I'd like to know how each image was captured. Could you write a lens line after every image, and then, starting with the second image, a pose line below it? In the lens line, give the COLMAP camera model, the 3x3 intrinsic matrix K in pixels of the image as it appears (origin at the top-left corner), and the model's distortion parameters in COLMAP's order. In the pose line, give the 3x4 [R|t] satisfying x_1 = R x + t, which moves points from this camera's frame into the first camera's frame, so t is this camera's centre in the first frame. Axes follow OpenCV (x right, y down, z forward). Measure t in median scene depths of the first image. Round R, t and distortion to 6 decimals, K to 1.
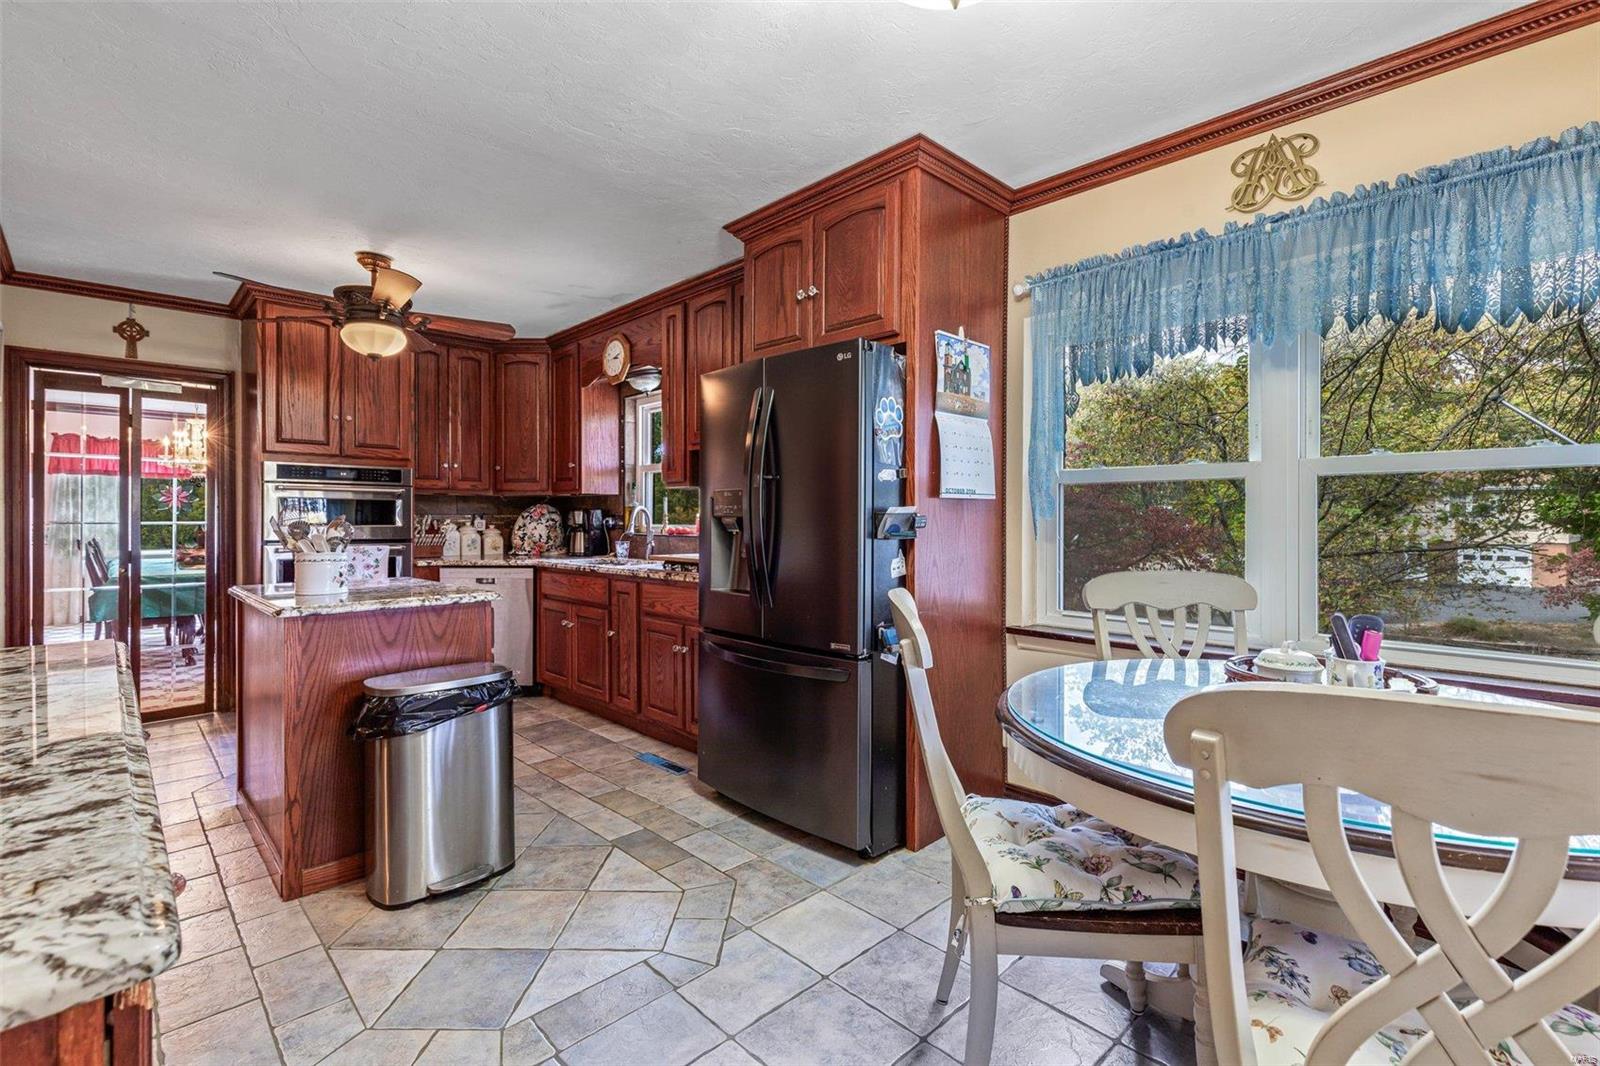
lens RADIAL K [[721.7, 0, 814.5], [0, 721.7, 522.3], [0, 0, 1]] dist [0.004634, 0.000016]
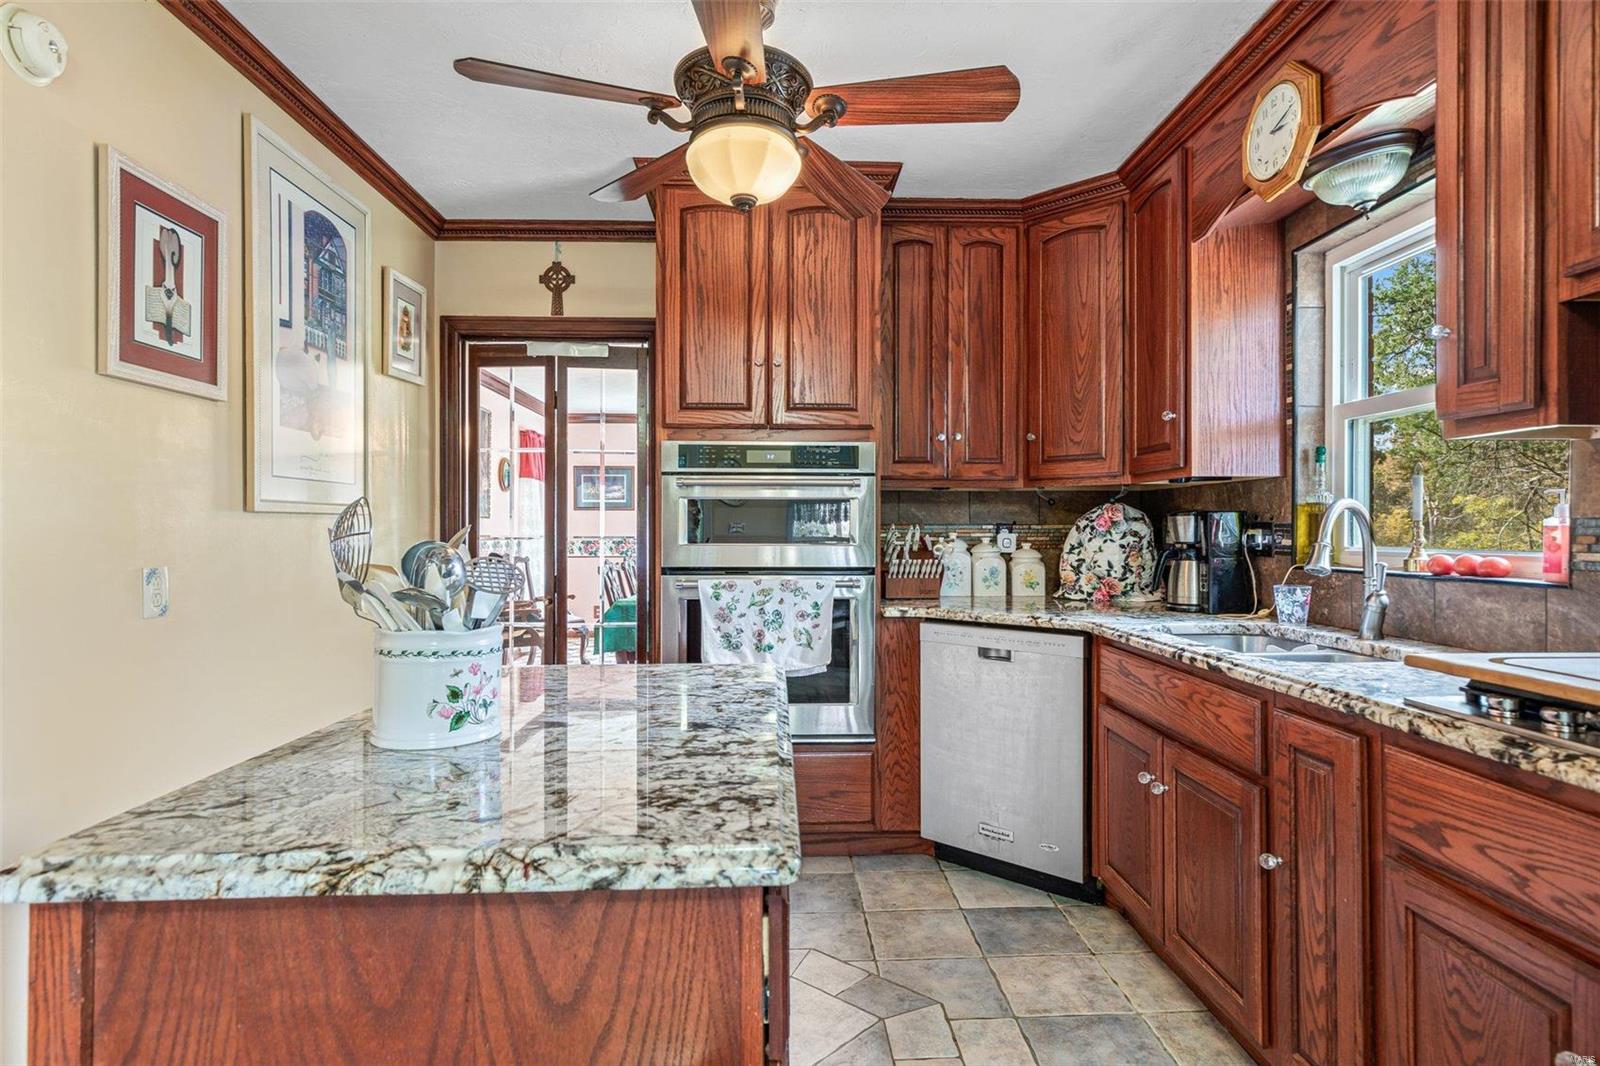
lens RADIAL K [[874.5, 0, 797.7], [0, 874.5, 528.4], [0, 0, 1]] dist [-0.000019, -0.000795]
pose [[0.731443, -0.002834, -0.681897, -0.128391], [-0.001687, 0.999981, -0.005966, -0.003493], [0.681900, 0.005514, 0.731424, 0.427793]]
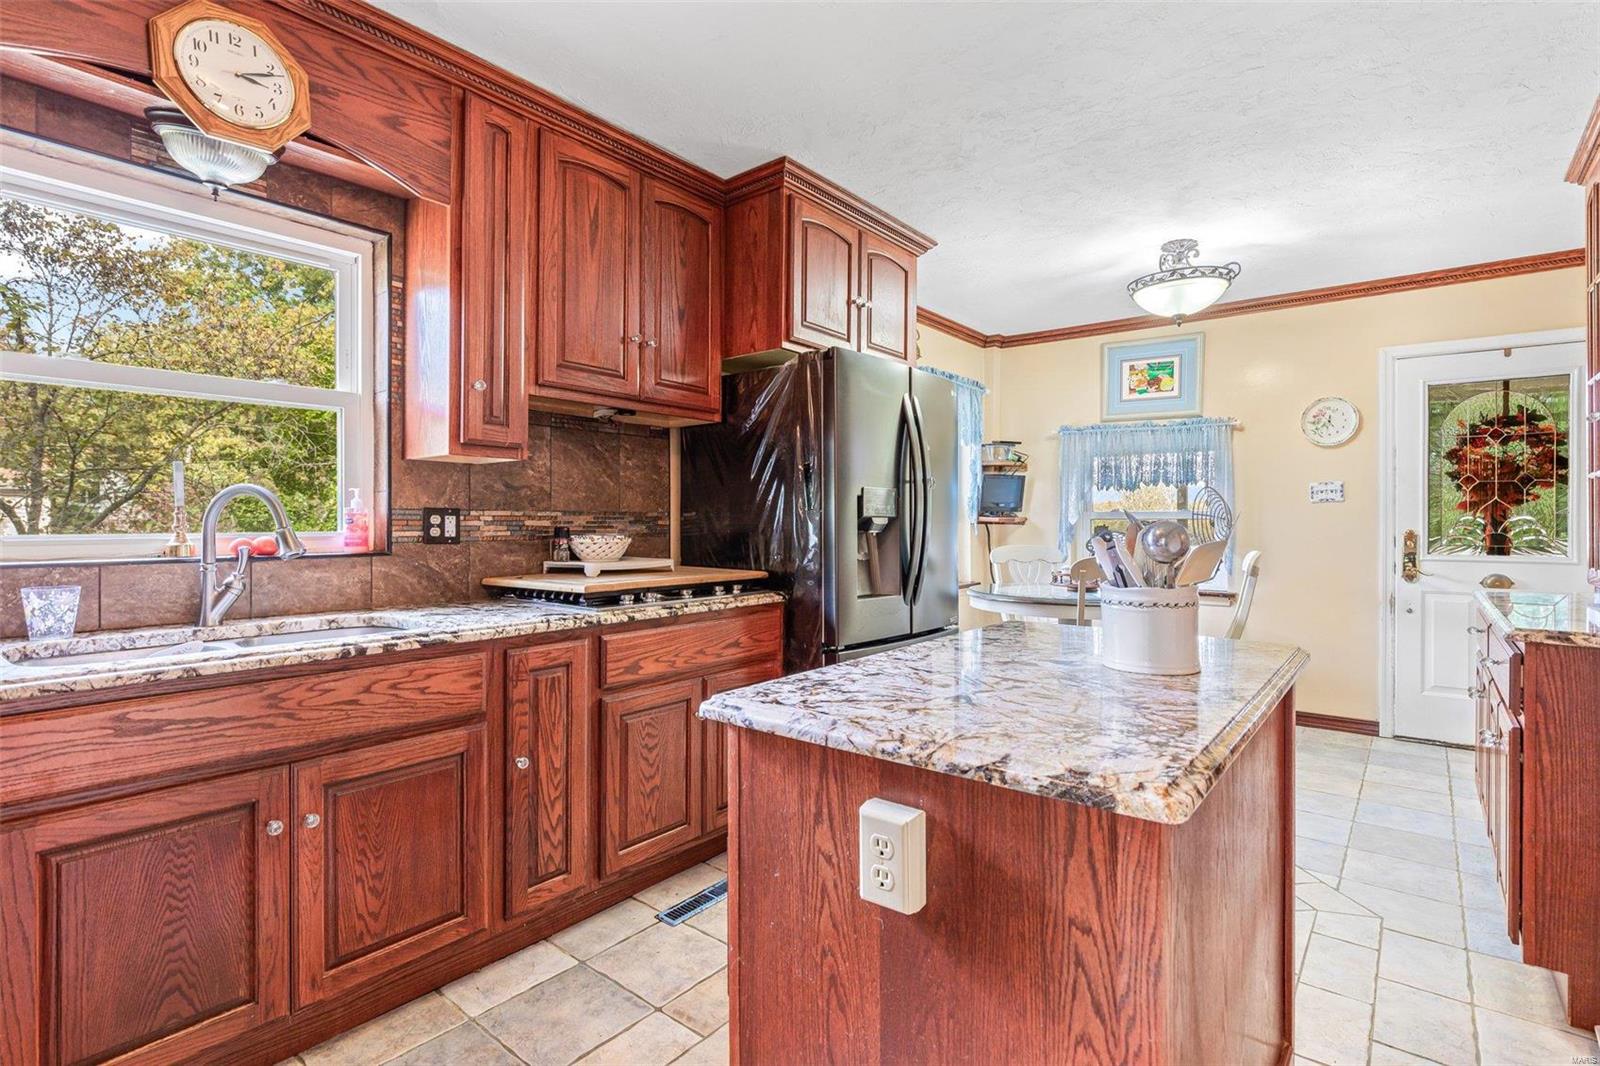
lens RADIAL K [[759.9, 0, 798.4], [0, 759.9, 527.8], [0, 0, 1]] dist [-0.006314, -0.001781]
pose [[-0.109323, -0.006715, 0.993984, -0.630097], [0.006022, 0.999954, 0.007417, -0.000435], [-0.993988, 0.006797, -0.109278, 0.700652]]
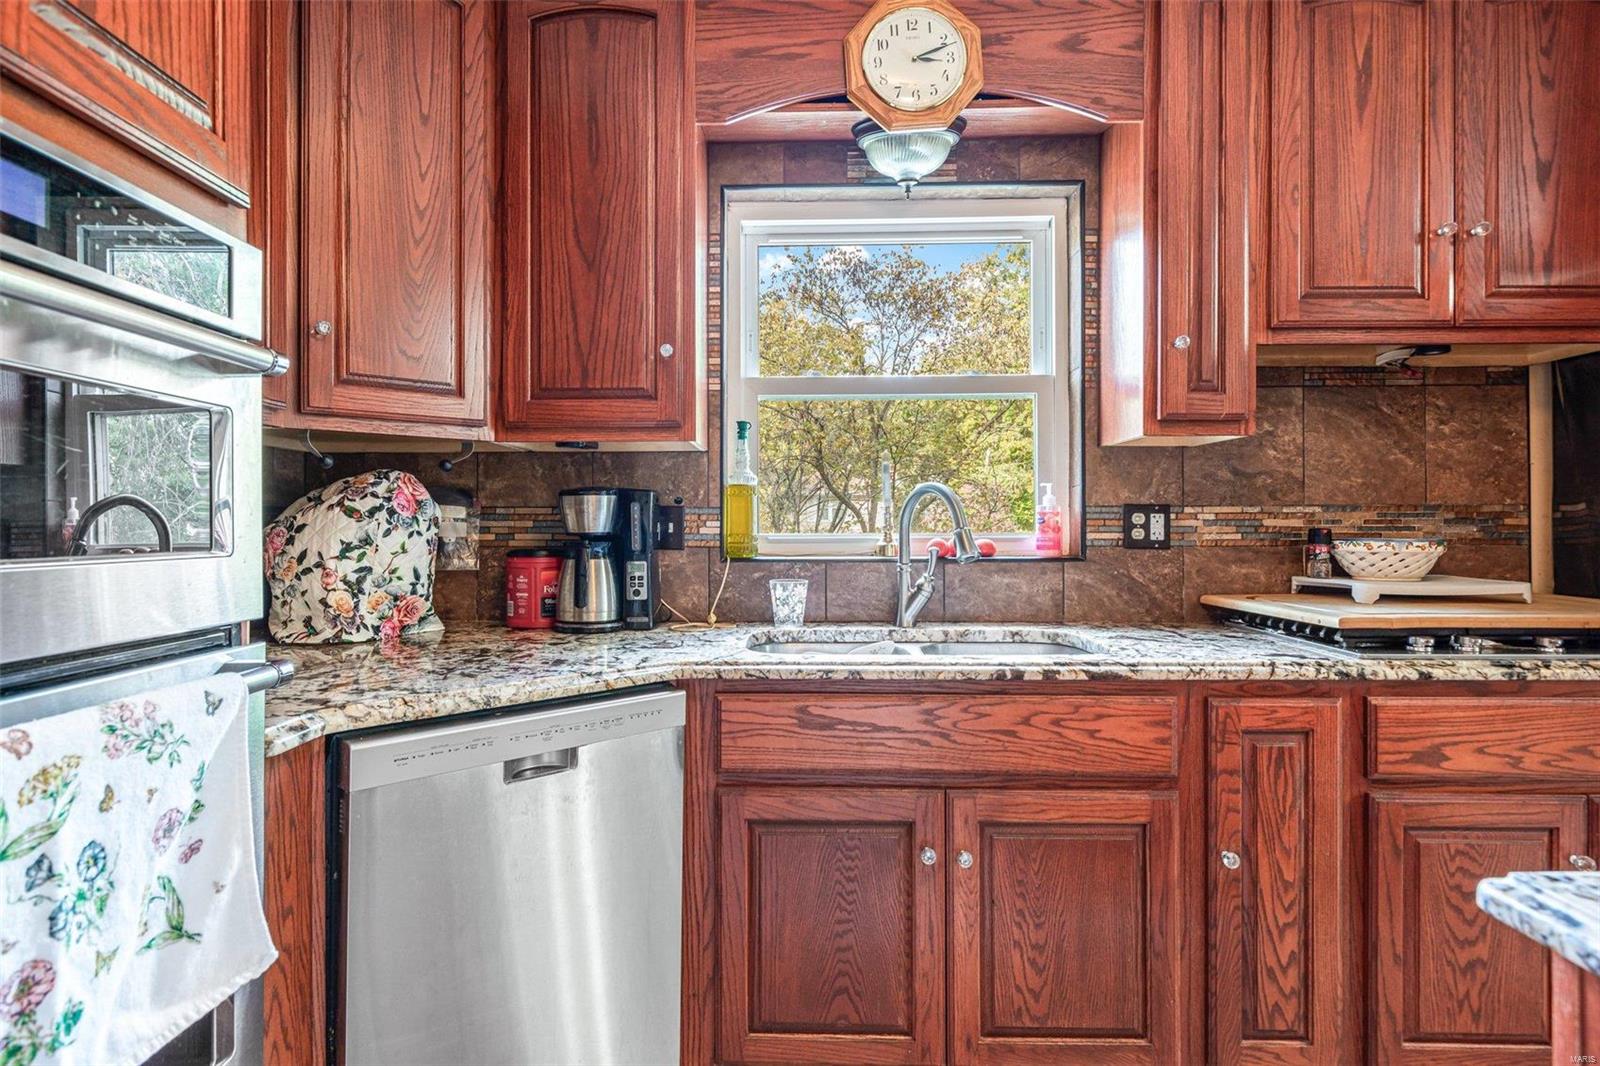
lens RADIAL K [[874.5, 0, 774.7], [0, 874.5, 518.2], [0, 0, 1]] dist [-0.000019, -0.000795]
pose [[0.722217, 0.001778, 0.691664, -0.569511], [0.006240, 0.999939, -0.009087, -0.000769], [-0.691639, 0.010878, 0.722162, 0.682608]]
